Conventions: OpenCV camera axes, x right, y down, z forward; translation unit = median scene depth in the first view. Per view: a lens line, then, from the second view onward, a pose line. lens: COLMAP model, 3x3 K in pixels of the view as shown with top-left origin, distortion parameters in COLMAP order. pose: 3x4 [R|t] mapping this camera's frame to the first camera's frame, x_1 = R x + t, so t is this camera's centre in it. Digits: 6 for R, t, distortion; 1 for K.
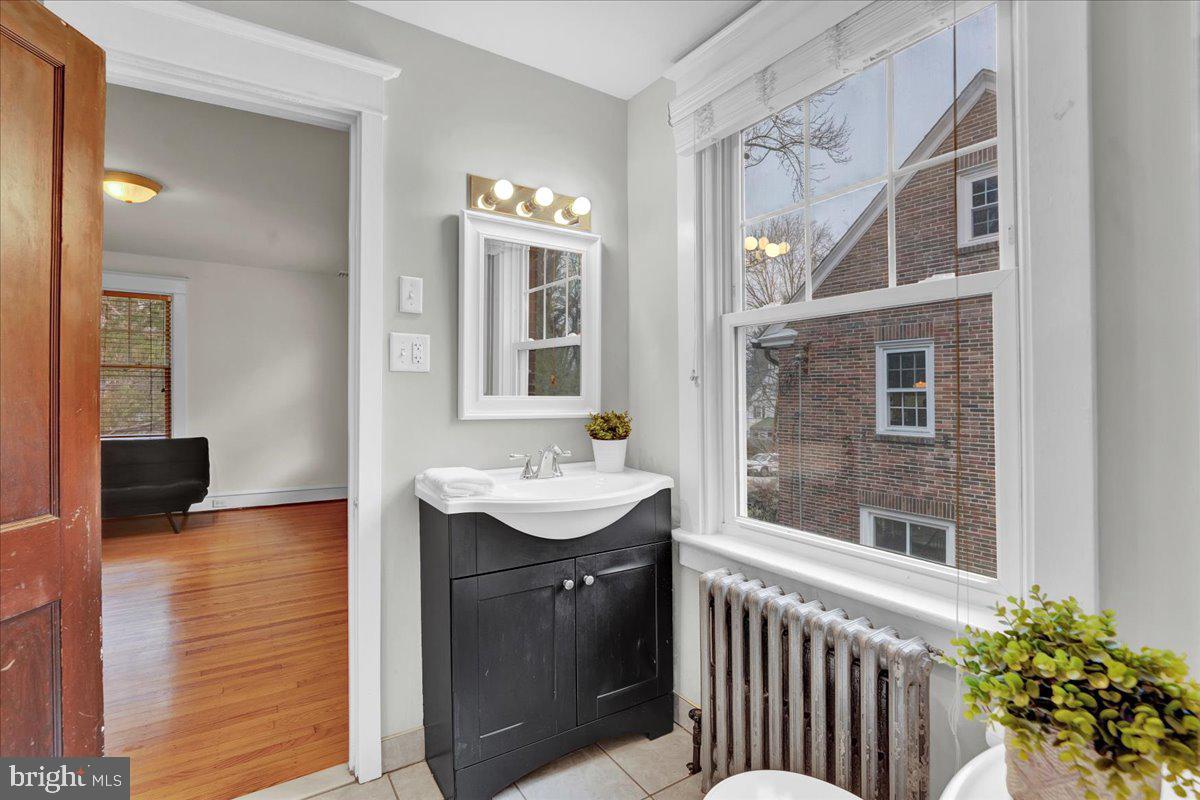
lens RADIAL K [[558.6, 0, 606.8], [0, 558.6, 389.6], [0, 0, 1]] dist [-0.000928, -0.000148]
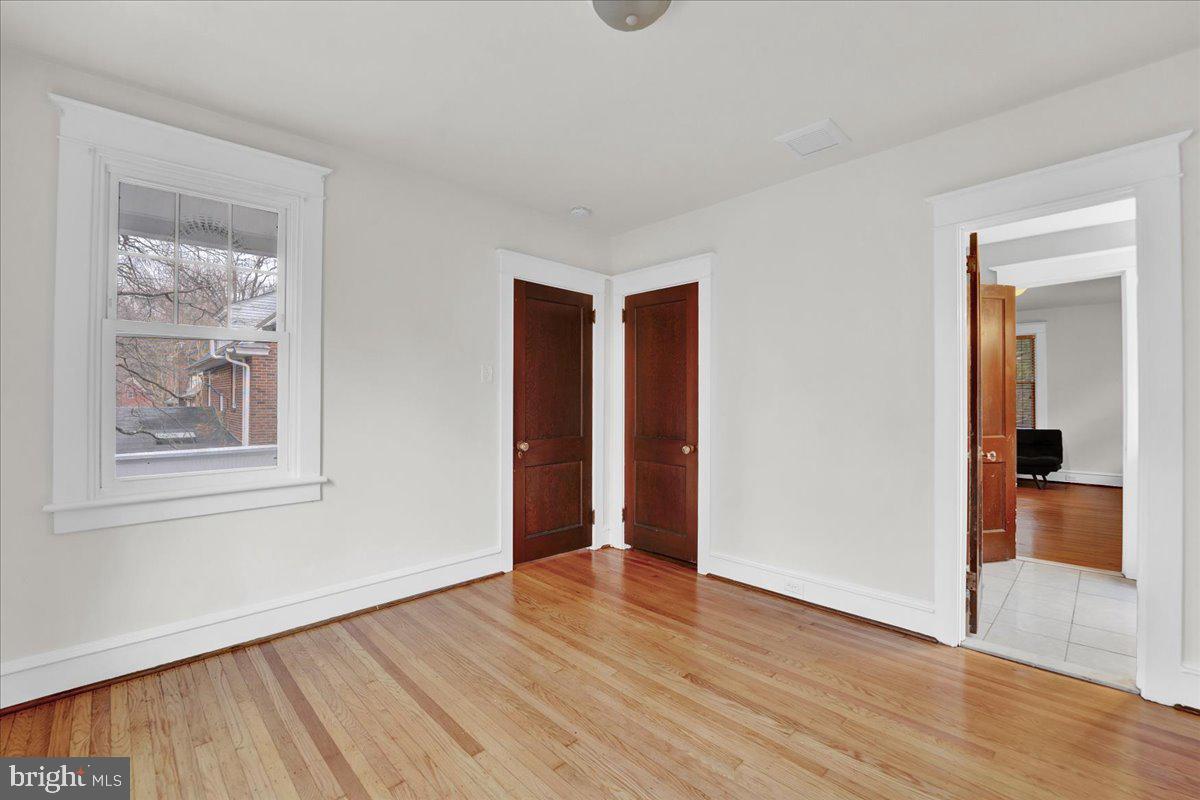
lens RADIAL K [[500.6, 0, 597.7], [0, 500.6, 397.7], [0, 0, 1]] dist [-0.010820, -0.000009]
pose [[0.187316, -0.010538, -0.982243, 0.286083], [-0.000213, 0.999942, -0.010769, 0.012731], [0.982300, 0.002227, 0.187302, -0.373227]]
